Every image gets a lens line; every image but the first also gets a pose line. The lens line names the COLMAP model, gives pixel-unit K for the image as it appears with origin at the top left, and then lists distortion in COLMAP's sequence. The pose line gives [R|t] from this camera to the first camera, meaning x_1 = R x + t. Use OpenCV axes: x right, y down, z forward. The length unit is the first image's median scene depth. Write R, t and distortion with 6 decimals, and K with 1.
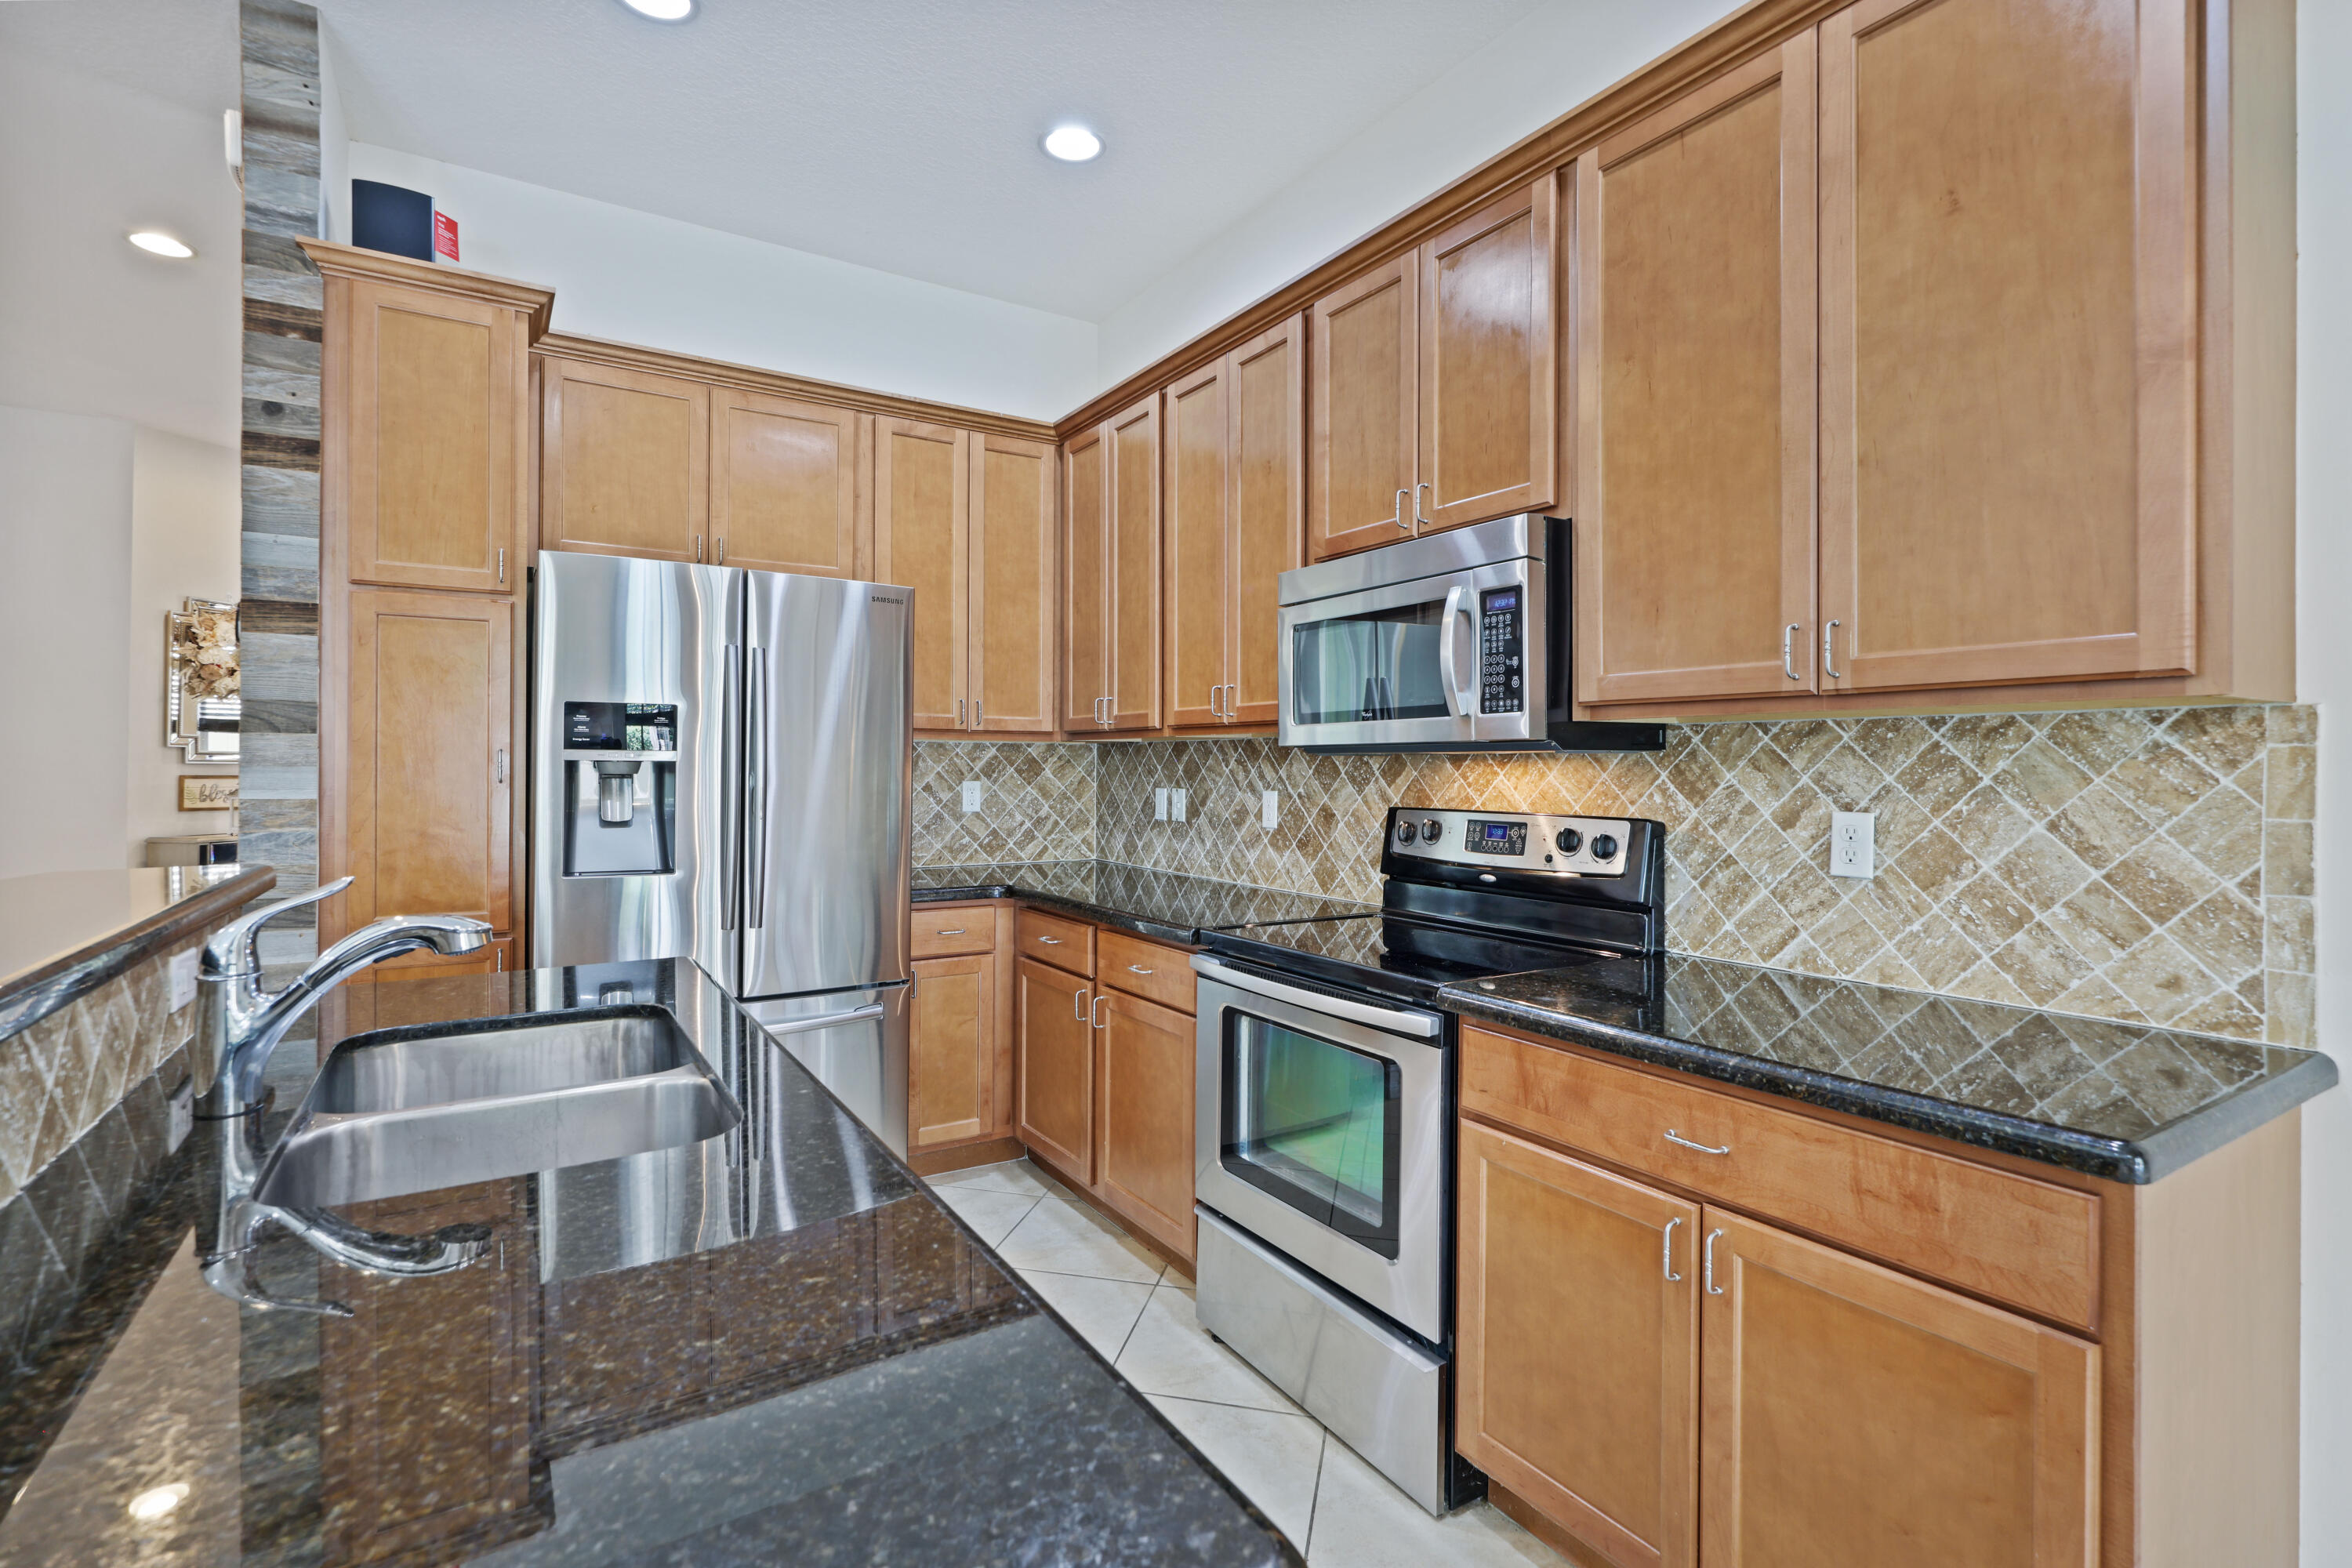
lens RADIAL K [[1102.3, 0, 1196.4], [0, 1102.3, 764.1], [0, 0, 1]] dist [-0.000247, 0.000205]
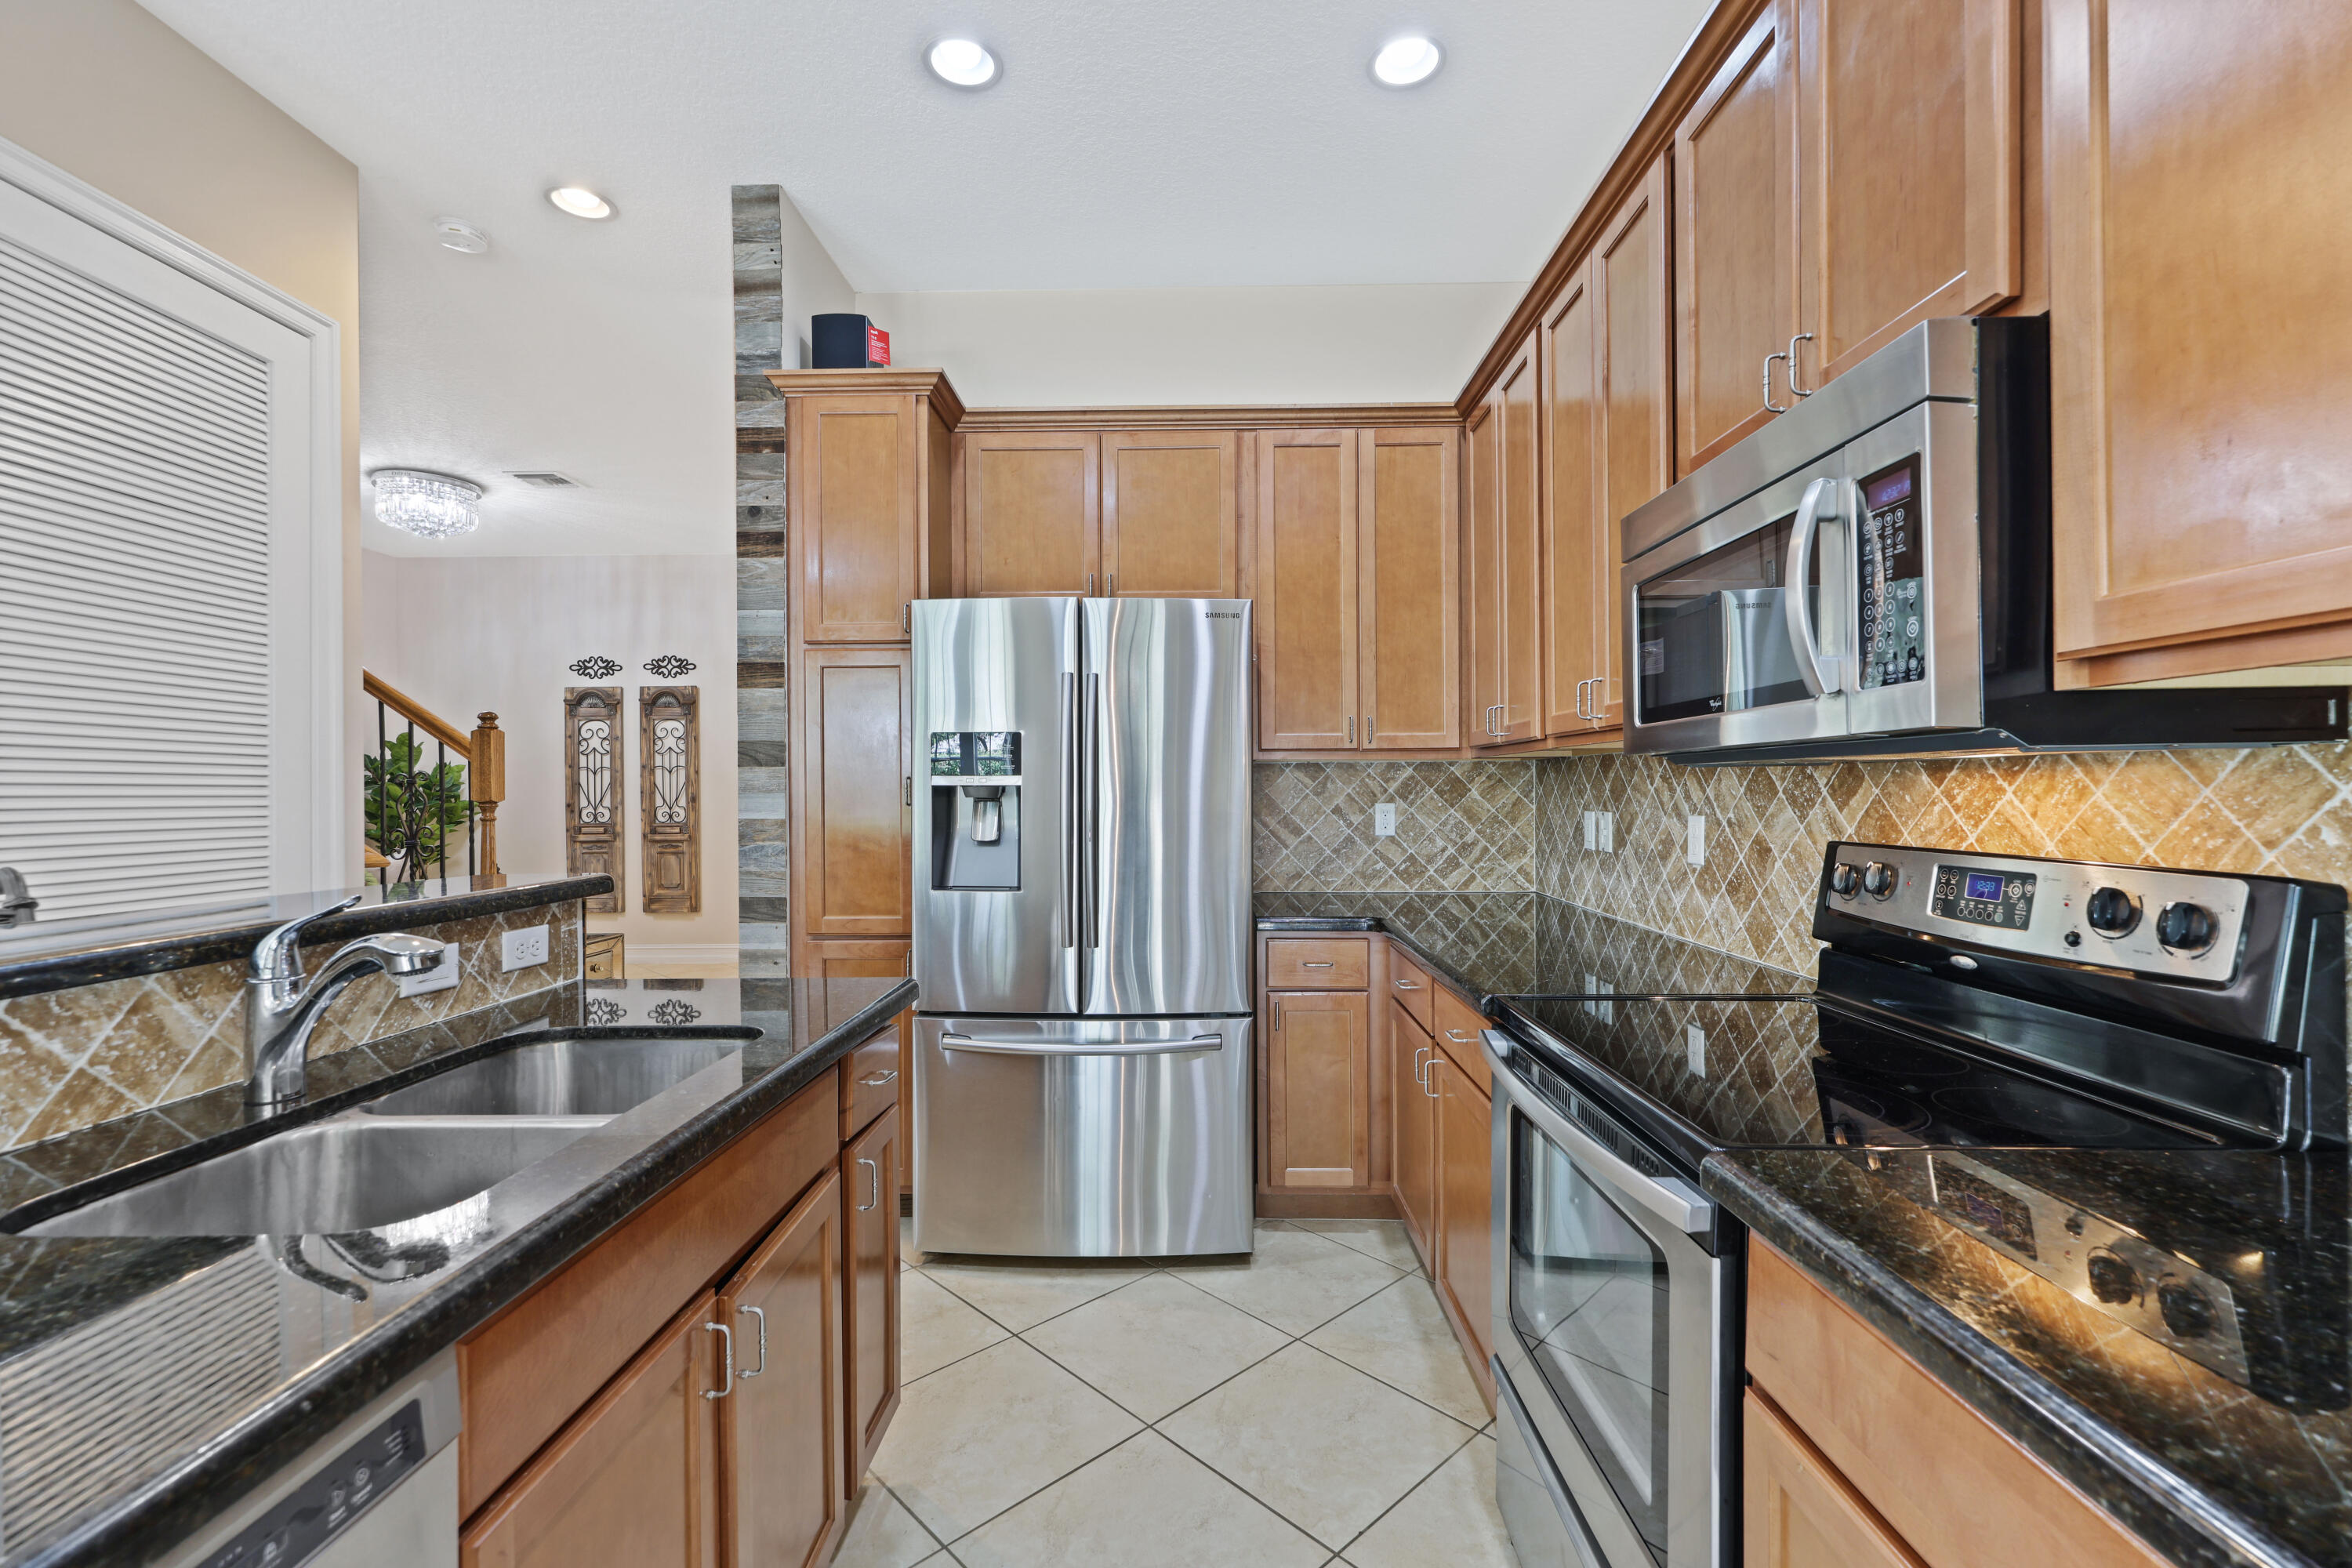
lens RADIAL K [[1013.1, 0, 1190.2], [0, 1013.1, 791.2], [0, 0, 1]] dist [0.001254, -0.000240]
pose [[0.832362, -0.008442, -0.554167, 0.220621], [0.010826, 0.999941, 0.001028, 0.003923], [0.554126, -0.006856, 0.832405, 0.300198]]
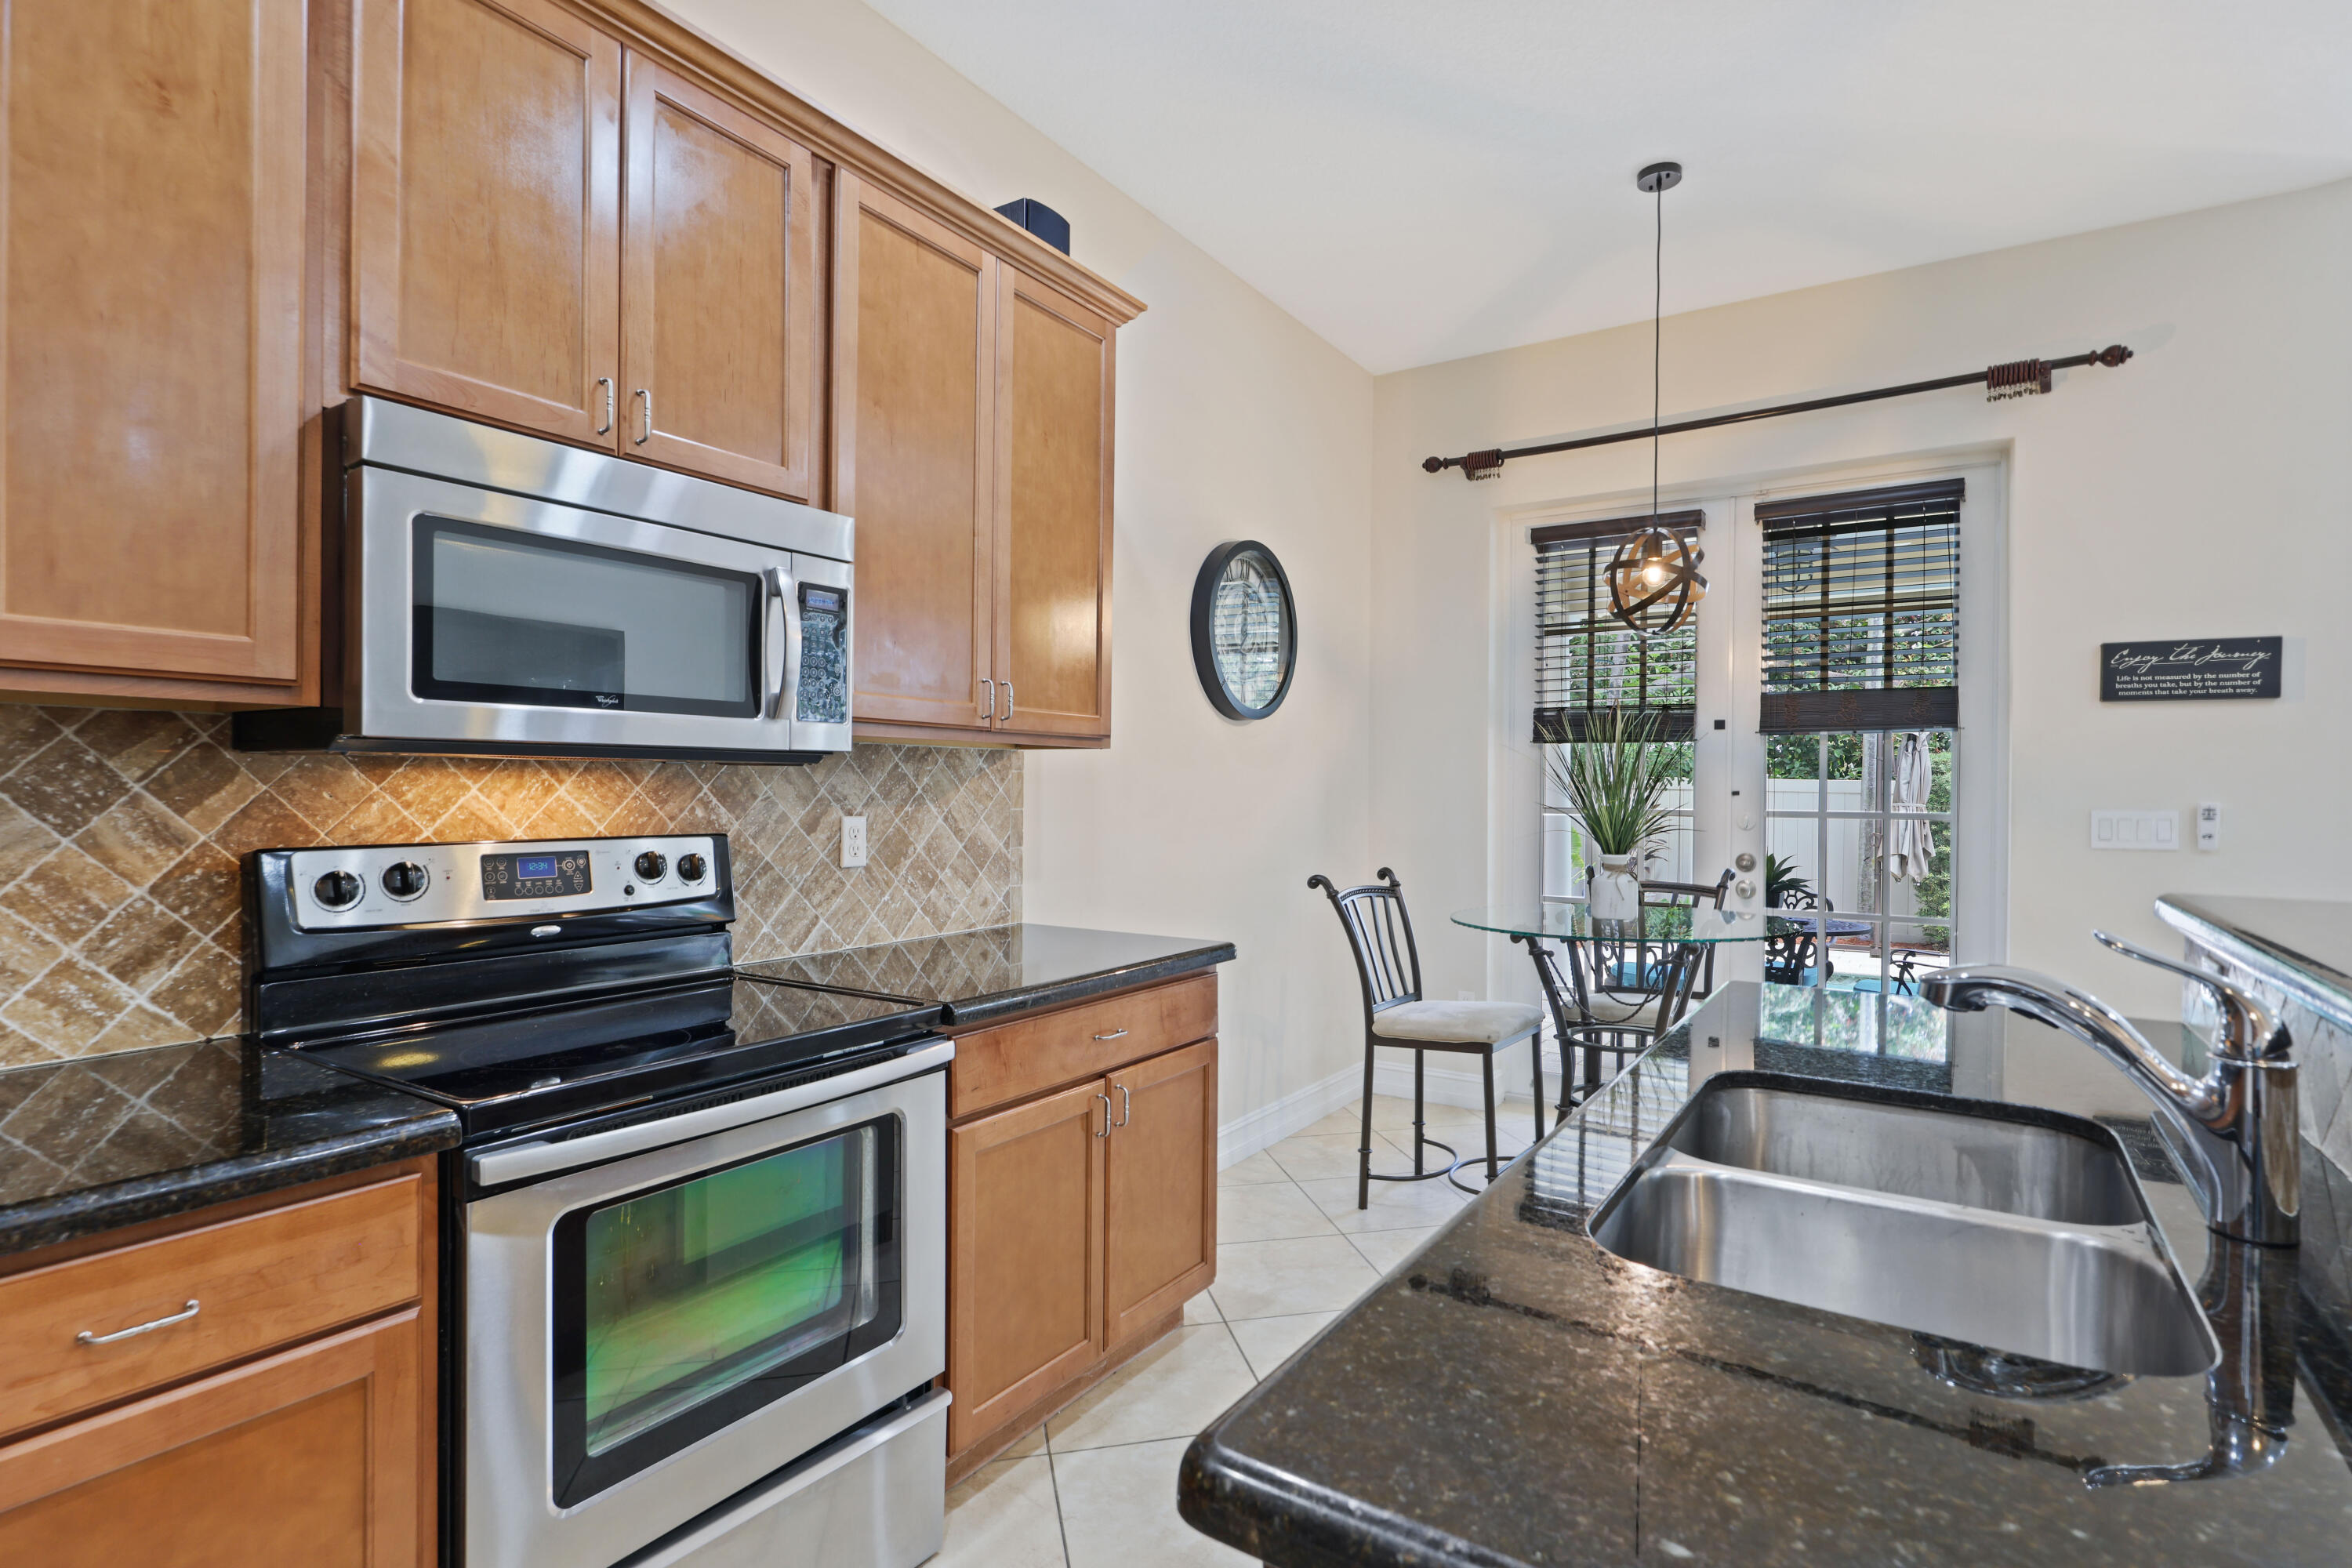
lens RADIAL K [[1135.2, 0, 1183.1], [0, 1135.2, 795.4], [0, 0, 1]] dist [-0.001324, 0.000963]
pose [[-0.398206, -0.012757, 0.917207, -0.593184], [-0.010181, 0.999903, 0.009487, 0.002459], [-0.917240, -0.005561, -0.398297, 0.915560]]
